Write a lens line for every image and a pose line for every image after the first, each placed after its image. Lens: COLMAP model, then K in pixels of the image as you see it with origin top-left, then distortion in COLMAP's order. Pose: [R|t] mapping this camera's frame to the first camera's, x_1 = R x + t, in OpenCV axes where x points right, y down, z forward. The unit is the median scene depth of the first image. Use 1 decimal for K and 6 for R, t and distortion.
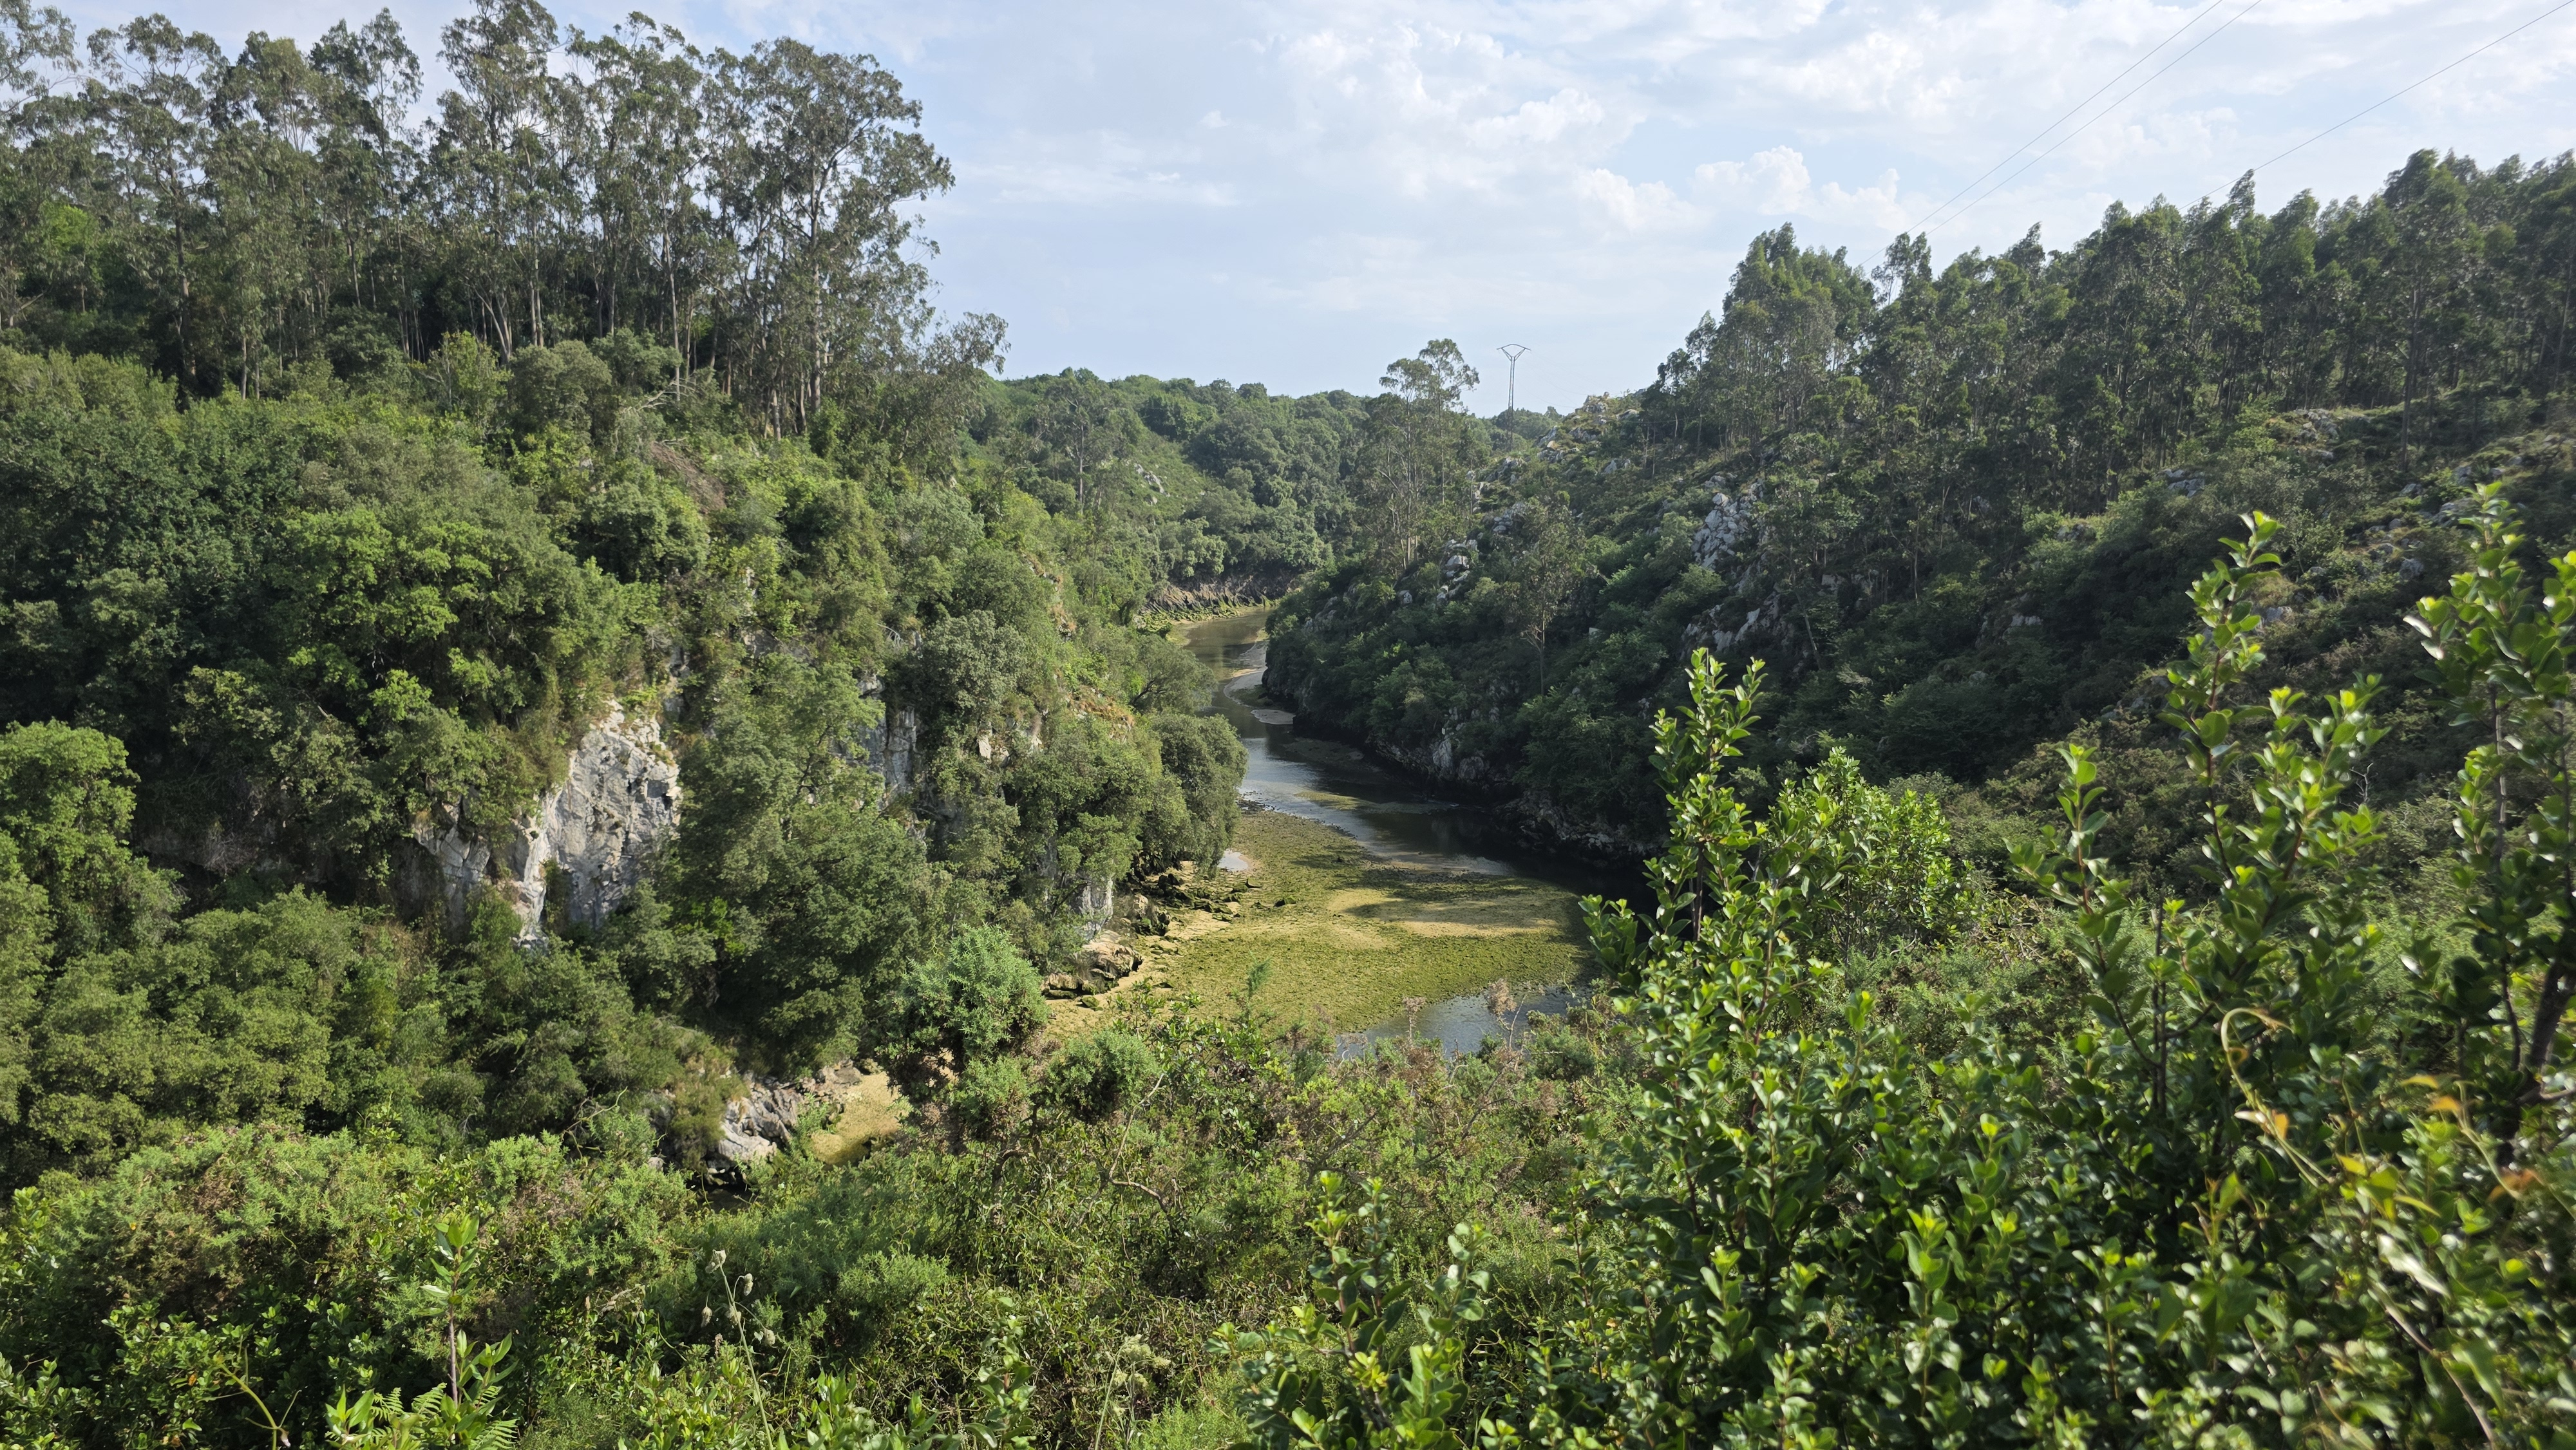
lens RADIAL K [[1689.4, 0, 1303.8], [0, 1689.4, 733.0], [0, 0, 1]] dist [0.078359, -0.067908]
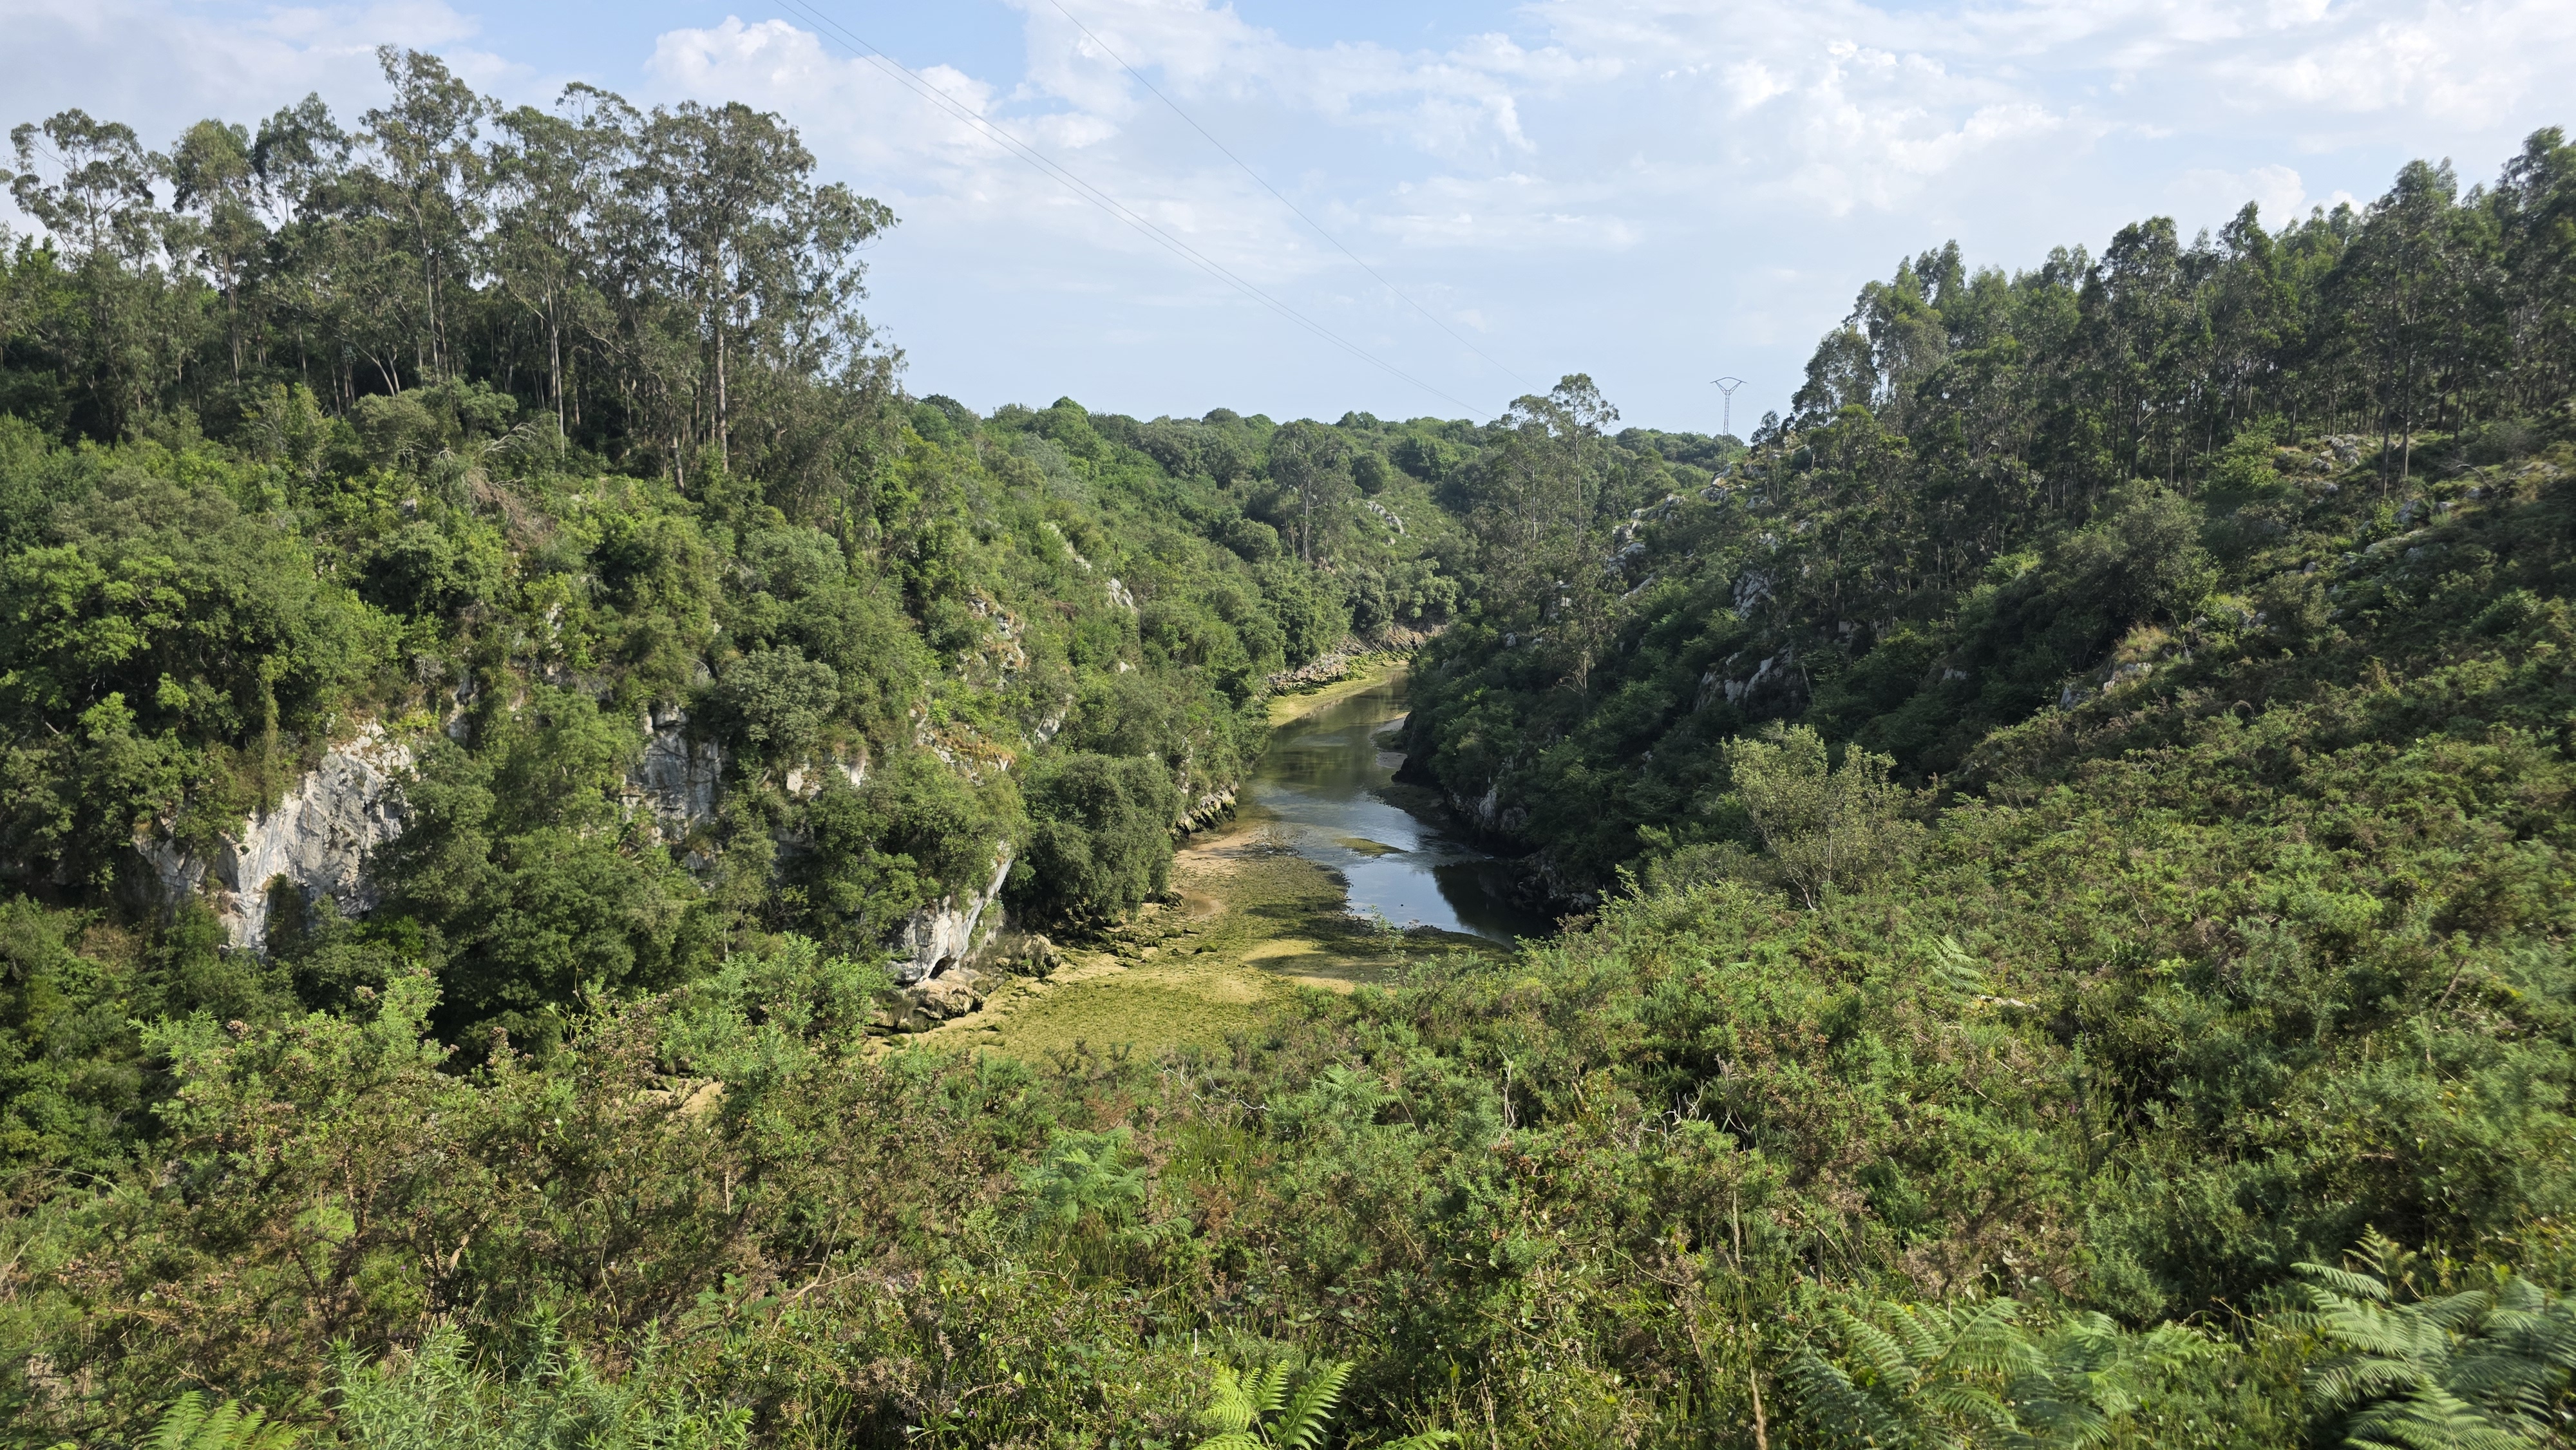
lens RADIAL K [[1689.4, 0, 1303.8], [0, 1689.4, 733.0], [0, 0, 1]] dist [0.078359, -0.067908]
pose [[0.977108, 0.024570, -0.211321, 0.354620], [-0.029649, 0.999342, -0.020897, -0.008540], [0.210668, 0.026684, 0.977193, 0.075225]]
